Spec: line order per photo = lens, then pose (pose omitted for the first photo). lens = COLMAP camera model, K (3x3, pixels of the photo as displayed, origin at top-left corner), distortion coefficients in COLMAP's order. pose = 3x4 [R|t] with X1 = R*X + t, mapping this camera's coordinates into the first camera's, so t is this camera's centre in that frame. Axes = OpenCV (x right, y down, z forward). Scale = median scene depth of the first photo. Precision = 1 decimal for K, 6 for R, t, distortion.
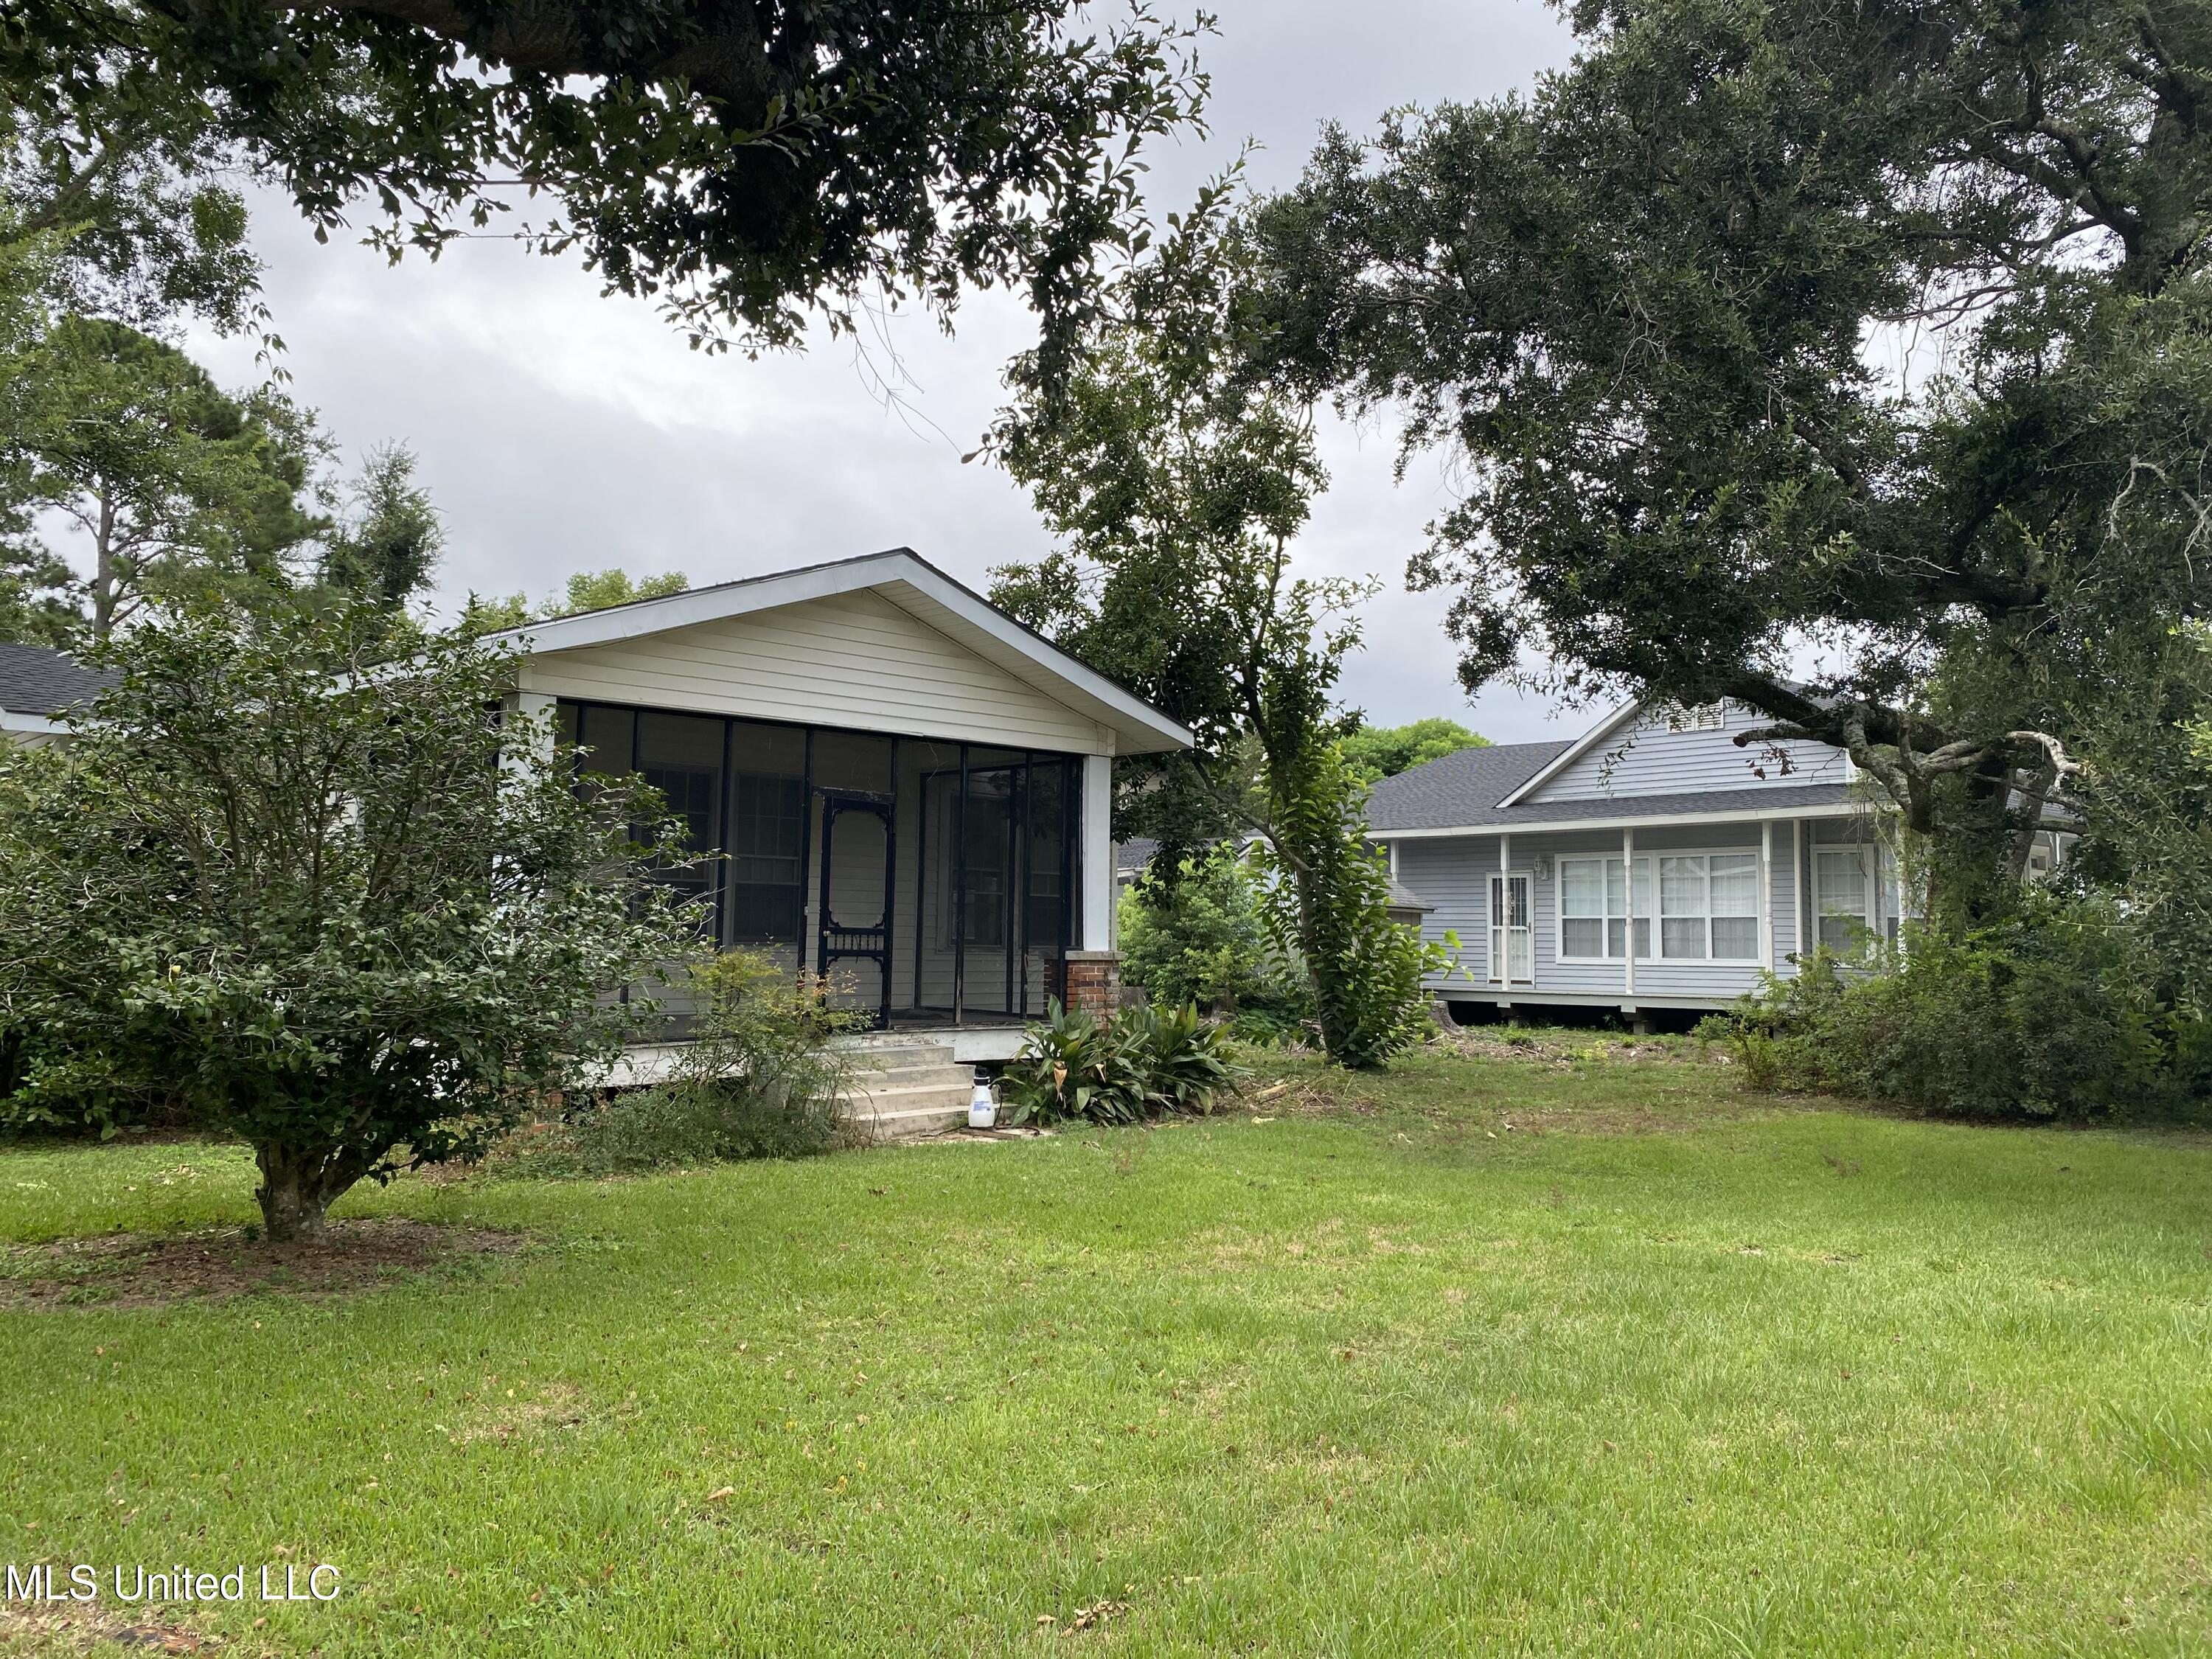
lens RADIAL K [[1646.8, 0, 1111.9], [0, 1646.8, 825.8], [0, 0, 1]] dist [0.011011, 0.000869]
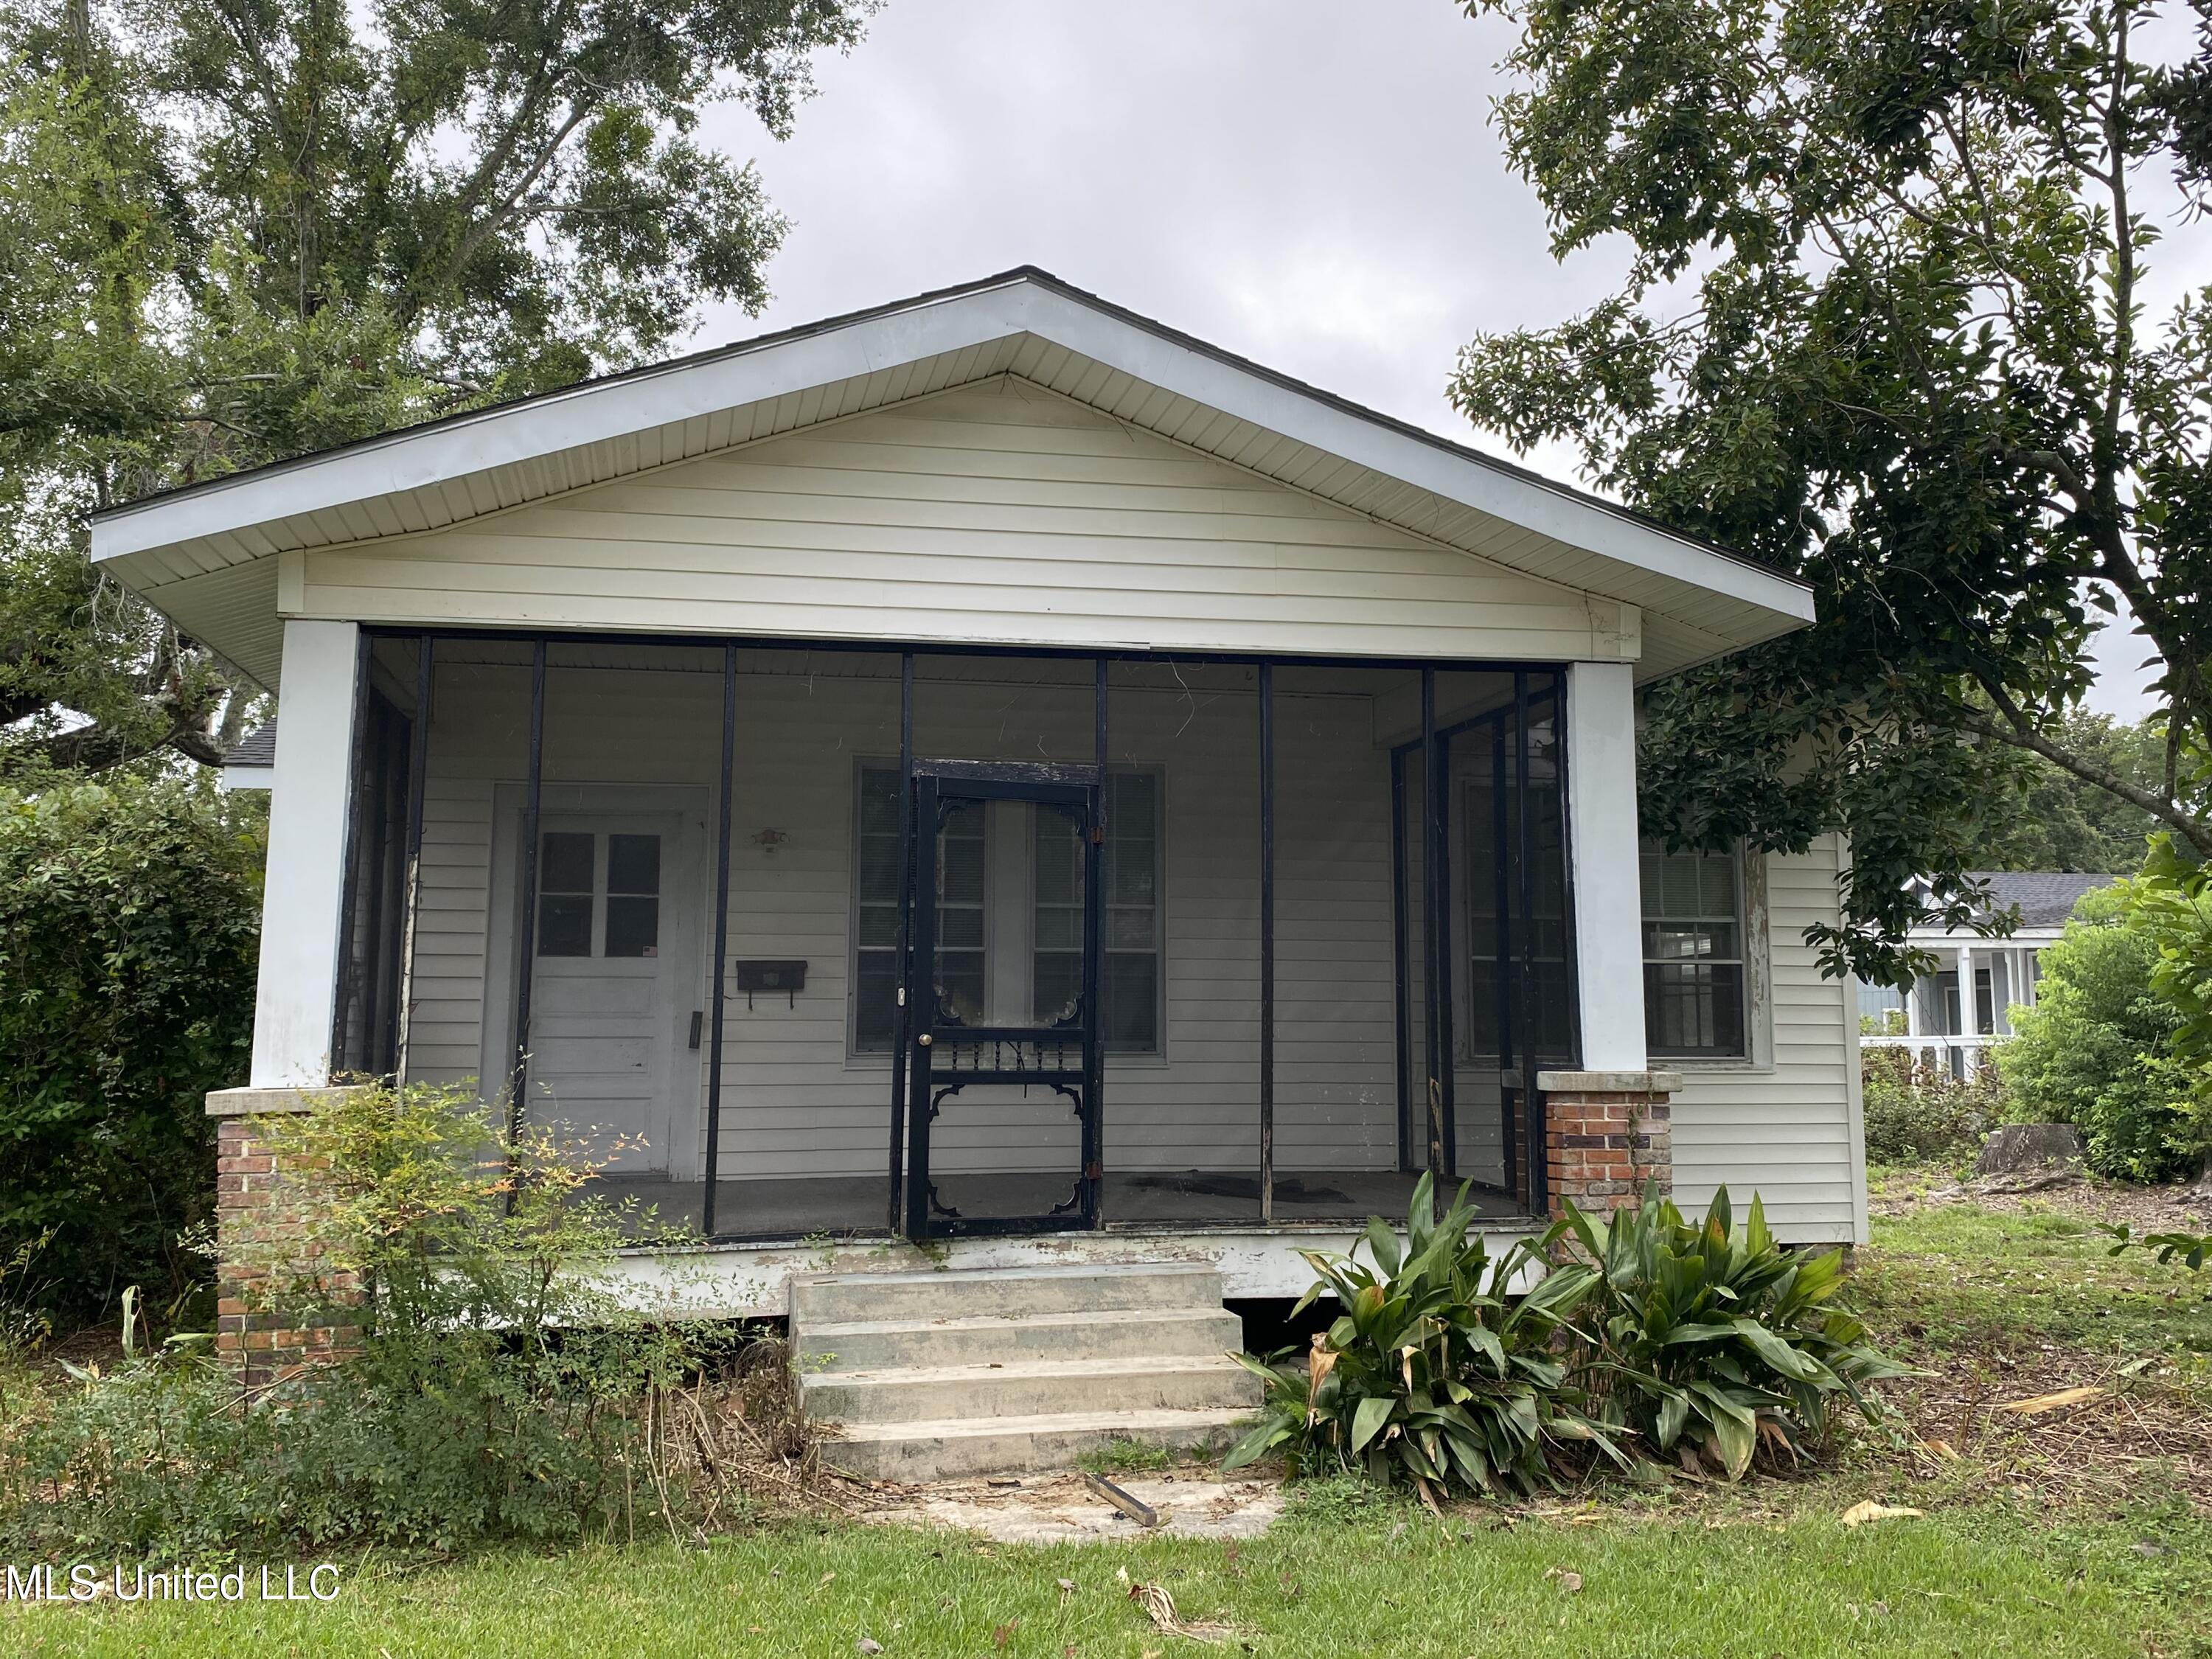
lens RADIAL K [[1893.3, 0, 1102.8], [0, 1893.3, 836.0], [0, 0, 1]] dist [0.002651, -0.016090]
pose [[0.832725, -0.066651, -0.549661, 0.174287], [0.046247, 0.997632, -0.050907, 0.029888], [0.551752, 0.016971, 0.833836, 0.469135]]
